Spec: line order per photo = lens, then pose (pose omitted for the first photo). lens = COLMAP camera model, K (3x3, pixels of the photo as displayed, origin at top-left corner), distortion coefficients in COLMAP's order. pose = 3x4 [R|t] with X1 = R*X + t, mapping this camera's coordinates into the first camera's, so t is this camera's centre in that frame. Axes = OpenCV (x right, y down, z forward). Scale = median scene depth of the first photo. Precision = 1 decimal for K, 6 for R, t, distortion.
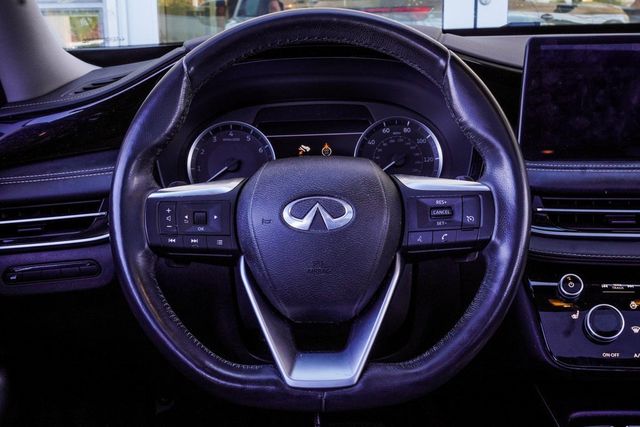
lens RADIAL K [[862.6, 0, 320.0], [0, 862.6, 213.5], [0, 0, 1]] dist [-0.014757, -0.019657]
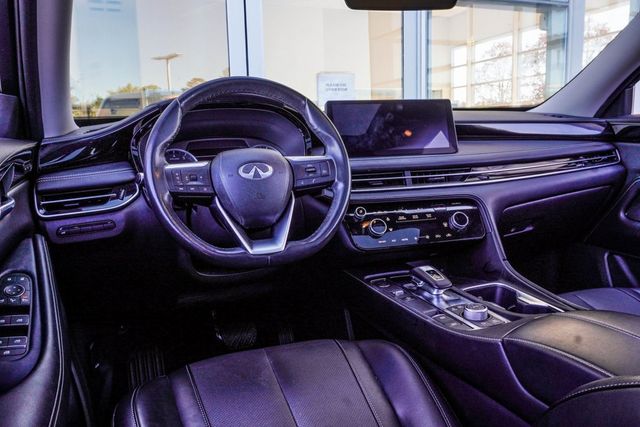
lens RADIAL K [[513.3, 0, 320.0], [0, 513.3, 213.5], [0, 0, 1]] dist [-0.052950, 0.066582]
pose [[0.935162, -0.063943, 0.348400, -0.276204], [0.096041, 0.992500, -0.075633, 0.196974], [-0.340951, 0.104190, 0.934290, -0.163830]]
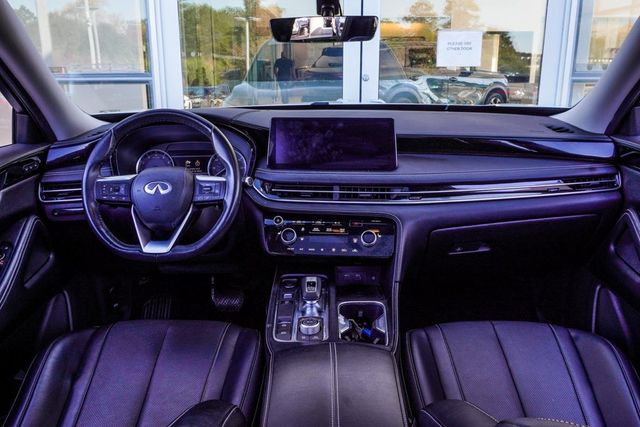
lens RADIAL K [[558.6, 0, 320.0], [0, 558.6, 213.5], [0, 0, 1]] dist [-0.033930, 0.008428]
pose [[0.999663, 0.021999, -0.013773, 0.495731], [-0.021655, 0.999462, 0.024639, 0.023688], [0.014308, -0.024332, 0.999602, -0.668457]]
